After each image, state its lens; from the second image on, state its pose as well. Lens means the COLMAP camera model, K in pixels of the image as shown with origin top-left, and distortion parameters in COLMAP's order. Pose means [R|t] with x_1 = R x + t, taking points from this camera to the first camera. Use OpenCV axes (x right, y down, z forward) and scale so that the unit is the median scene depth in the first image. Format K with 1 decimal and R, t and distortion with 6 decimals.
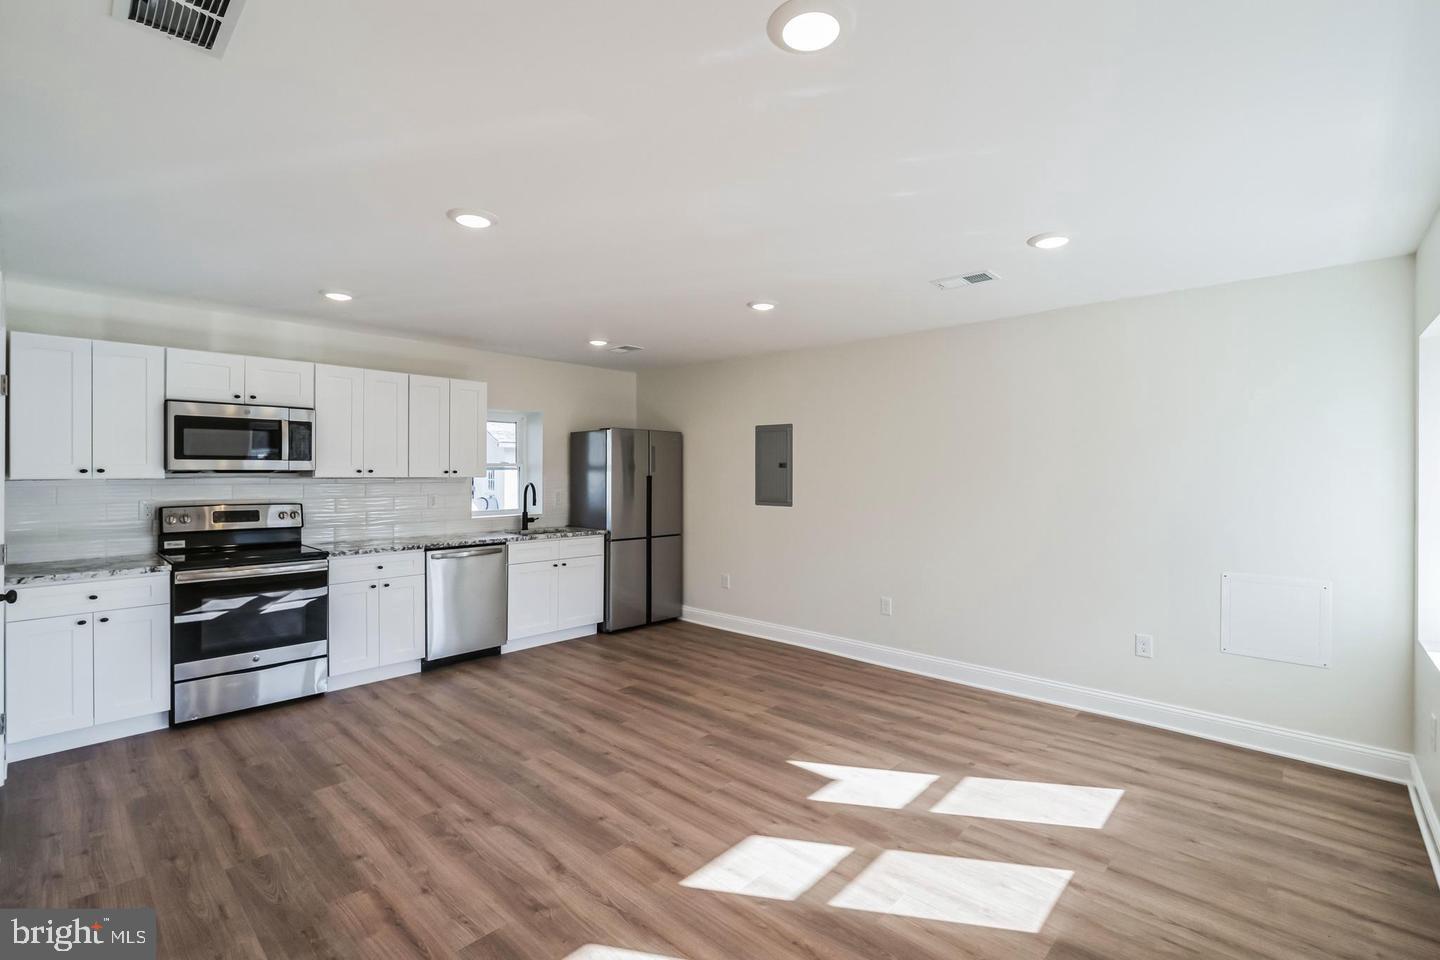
lens RADIAL K [[645.8, 0, 715.8], [0, 645.8, 473.1], [0, 0, 1]] dist [-0.015817, 0.005148]
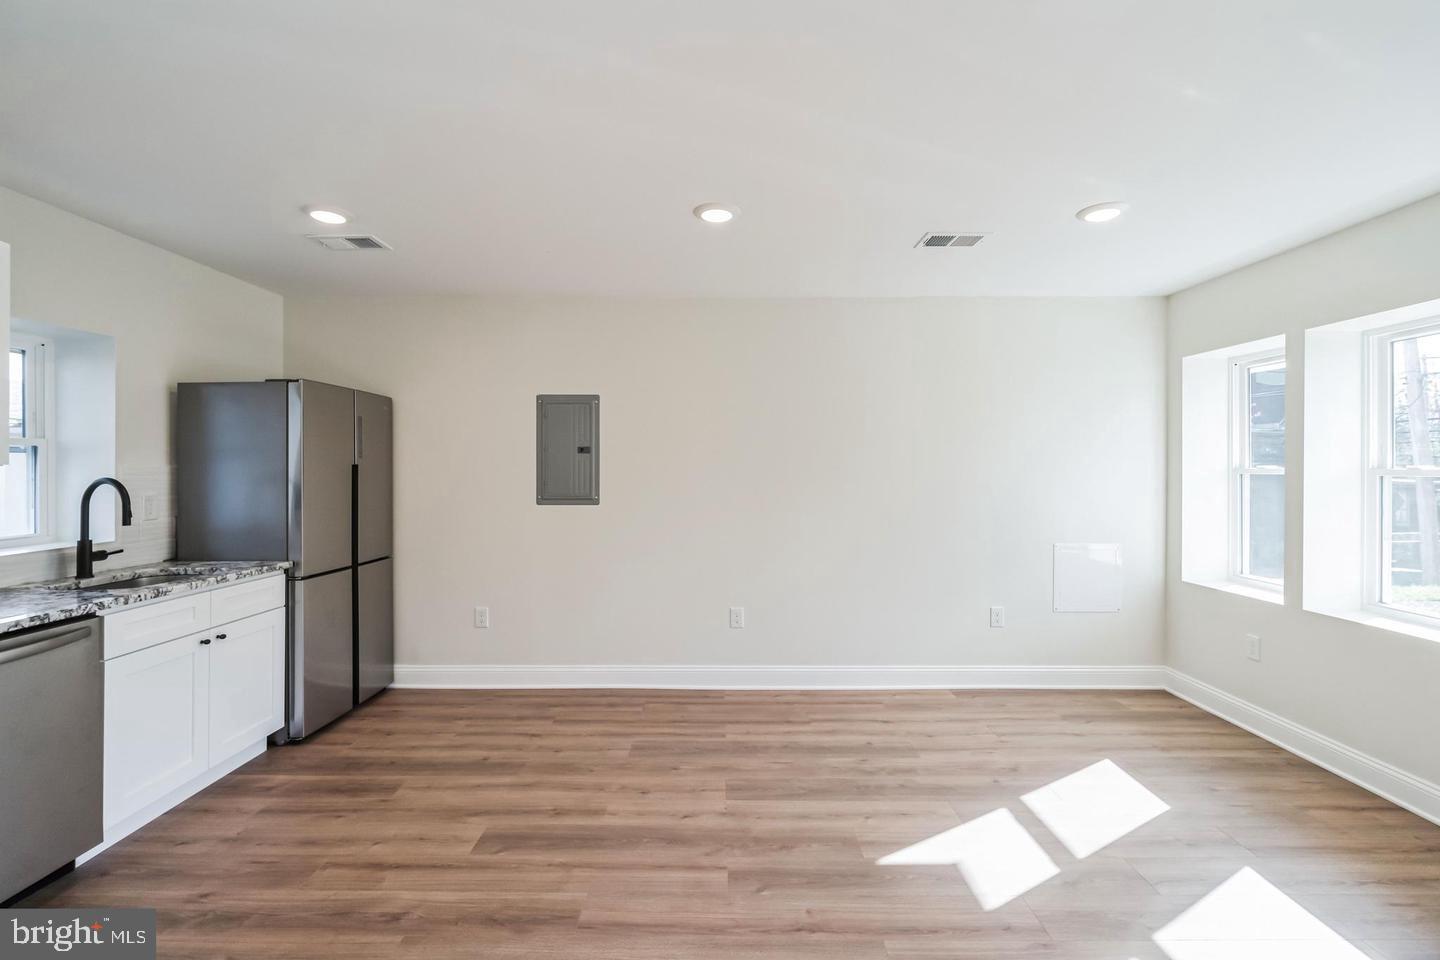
lens RADIAL K [[637.8, 0, 718.3], [0, 637.8, 464.7], [0, 0, 1]] dist [-0.014562, 0.004422]
pose [[0.733971, -0.001036, 0.679180, -0.372994], [0.003490, 0.999991, -0.002246, 0.010020], [-0.679172, 0.004019, 0.733968, 0.472715]]
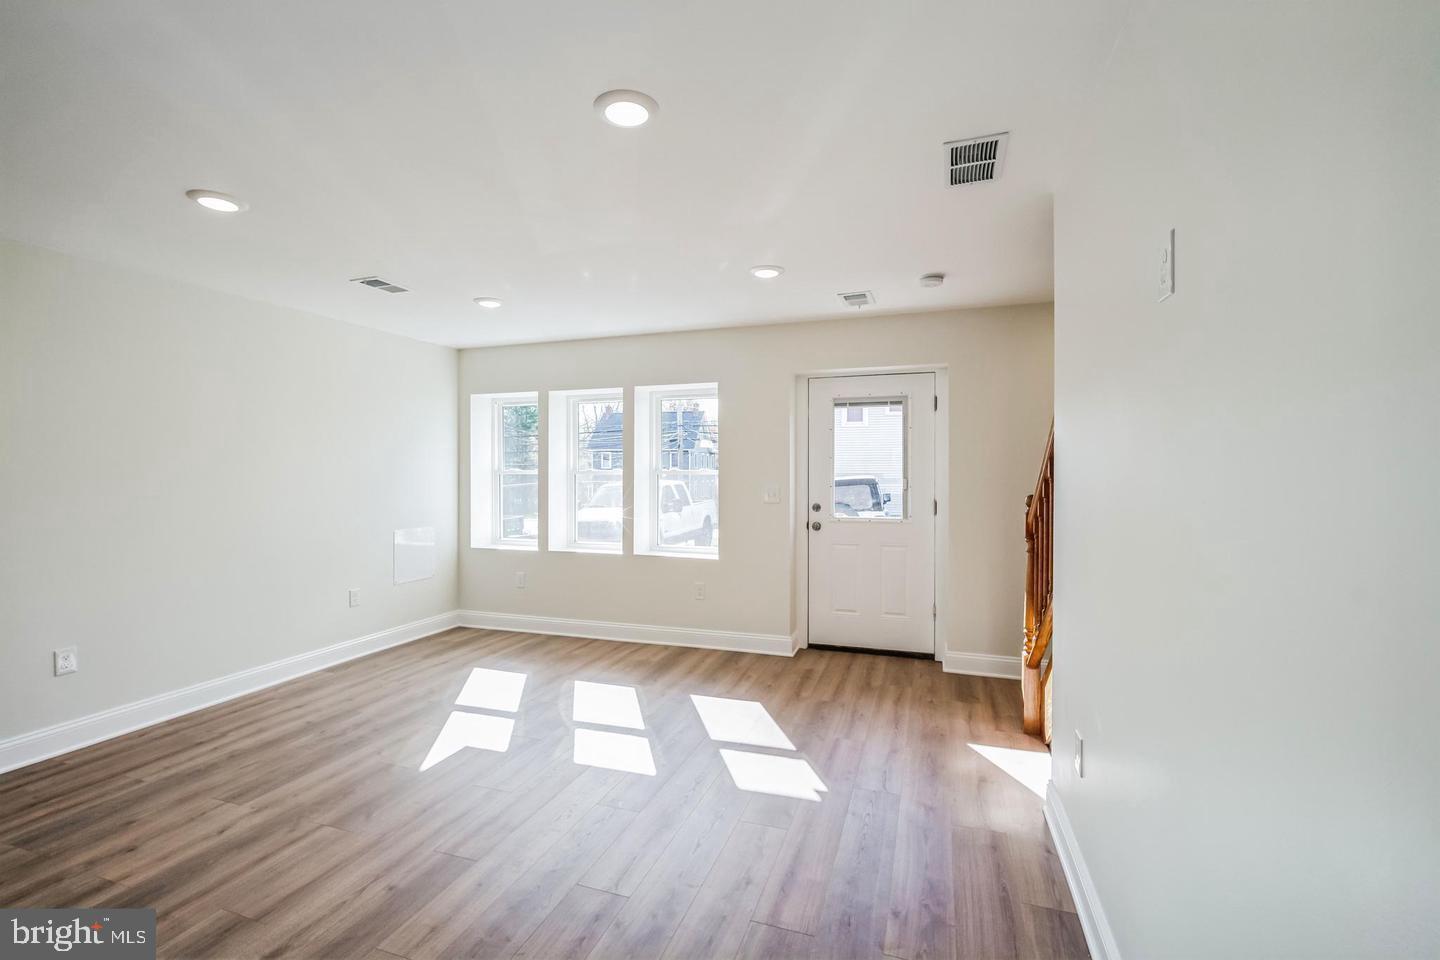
lens RADIAL K [[632.7, 0, 717.9], [0, 632.7, 472.0], [0, 0, 1]] dist [-0.014481, 0.003755]
pose [[-0.403007, -0.003266, 0.915191, -0.692926], [0.003835, 0.999979, 0.005257, 0.013727], [-0.915189, 0.005628, -0.402986, 0.754665]]
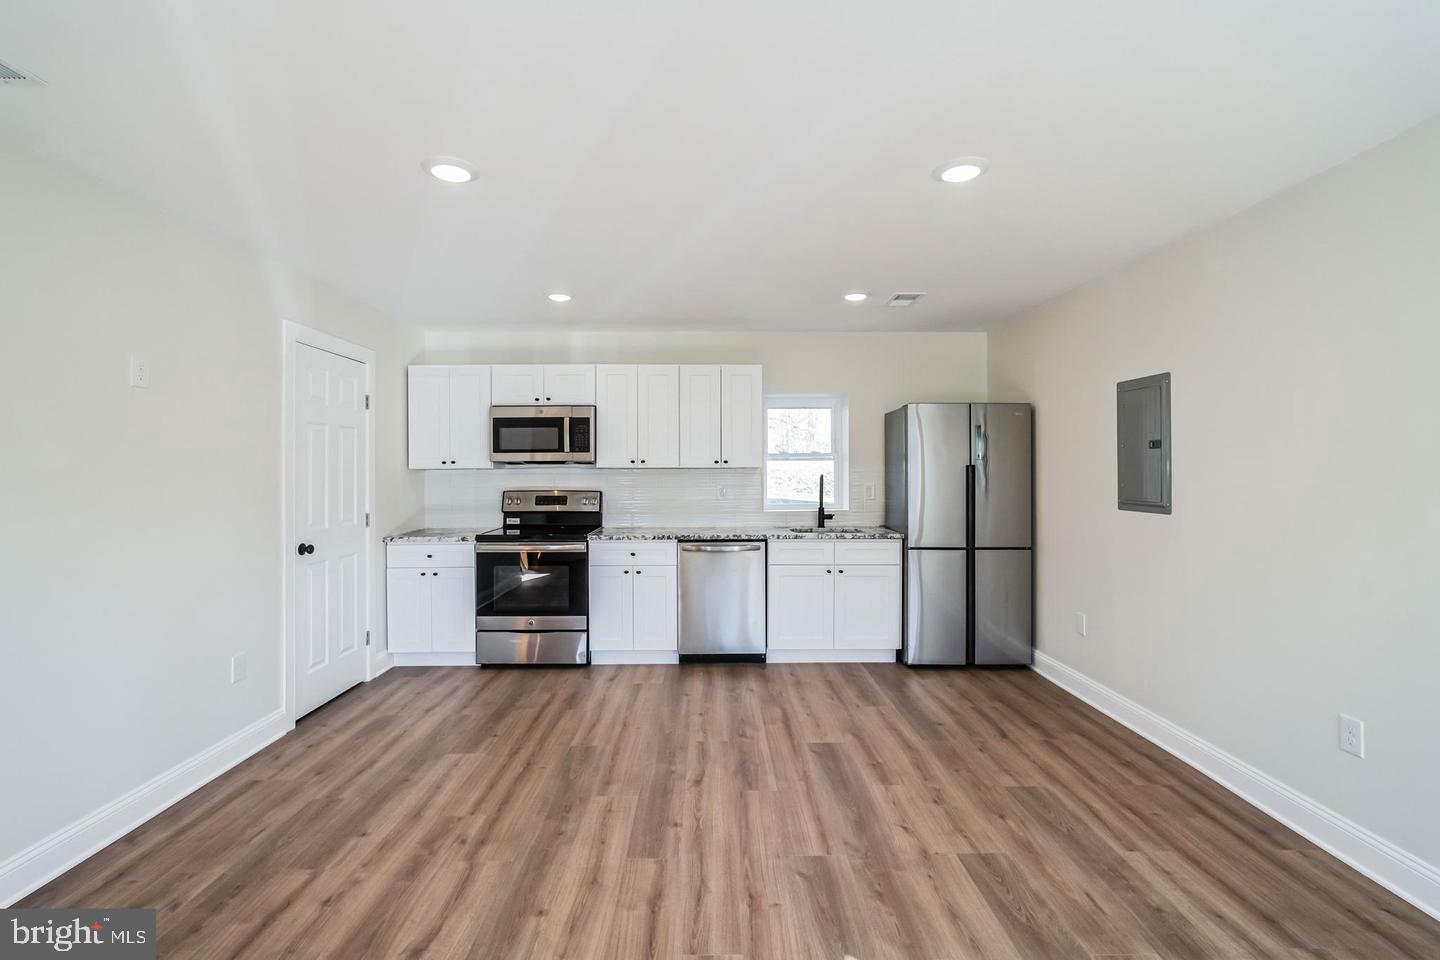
lens RADIAL K [[632.7, 0, 717.9], [0, 632.7, 472.0], [0, 0, 1]] dist [-0.014481, 0.003755]
pose [[0.693343, -0.002914, -0.720602, 0.318386], [0.004112, 0.999992, -0.000087, 0.015991], [0.720596, -0.002903, 0.693349, 0.414752]]
